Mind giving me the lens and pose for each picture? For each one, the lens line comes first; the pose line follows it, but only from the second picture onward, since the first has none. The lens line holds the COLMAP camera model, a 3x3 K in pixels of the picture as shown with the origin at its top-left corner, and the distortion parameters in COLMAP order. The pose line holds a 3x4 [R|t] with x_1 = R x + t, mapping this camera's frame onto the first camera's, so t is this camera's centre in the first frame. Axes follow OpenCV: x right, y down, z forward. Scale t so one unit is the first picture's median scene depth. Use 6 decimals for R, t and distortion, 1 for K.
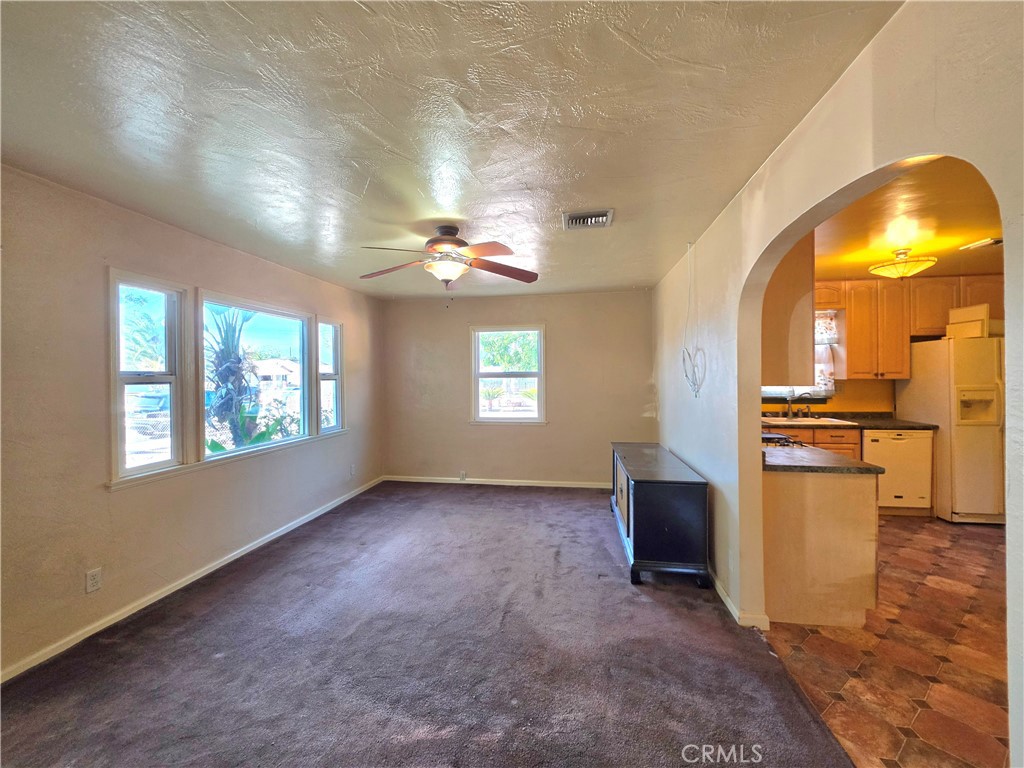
lens RADIAL K [[416.6, 0, 511.0], [0, 416.6, 376.7], [0, 0, 1]] dist [-0.000796, 0.000273]
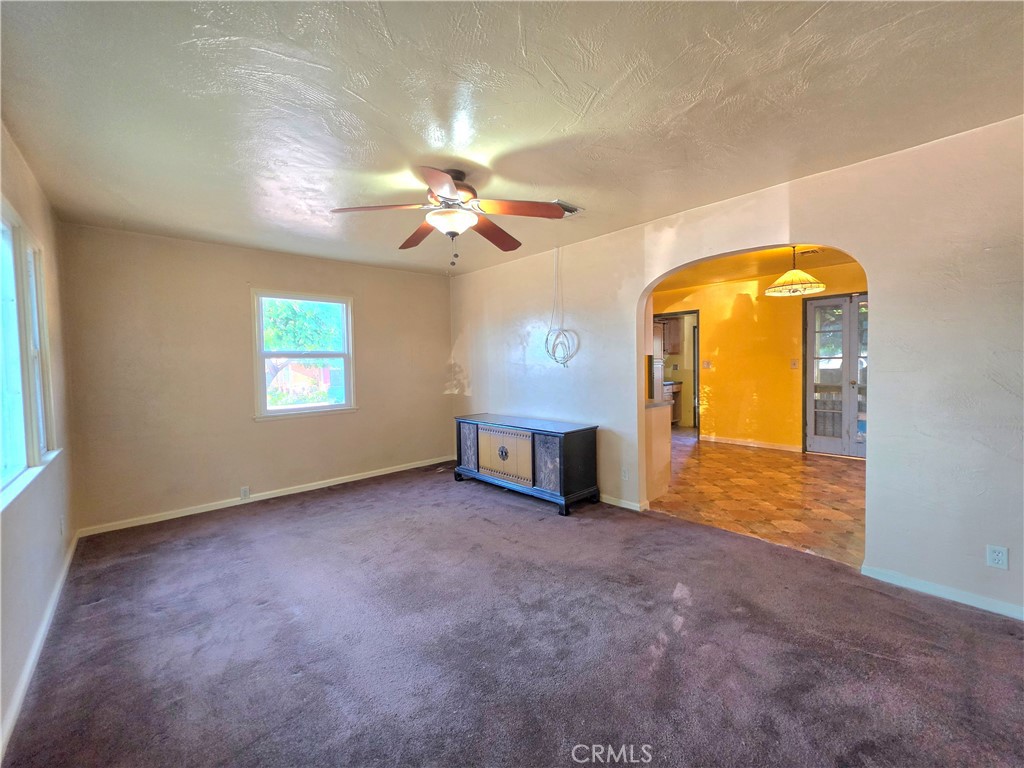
lens RADIAL K [[416.6, 0, 511.0], [0, 416.6, 376.7], [0, 0, 1]] dist [-0.000796, 0.000273]
pose [[0.619820, -0.032324, 0.784078, -0.545210], [0.018593, 0.999476, 0.026505, 0.033529], [-0.784523, -0.001850, 0.620096, 0.256397]]
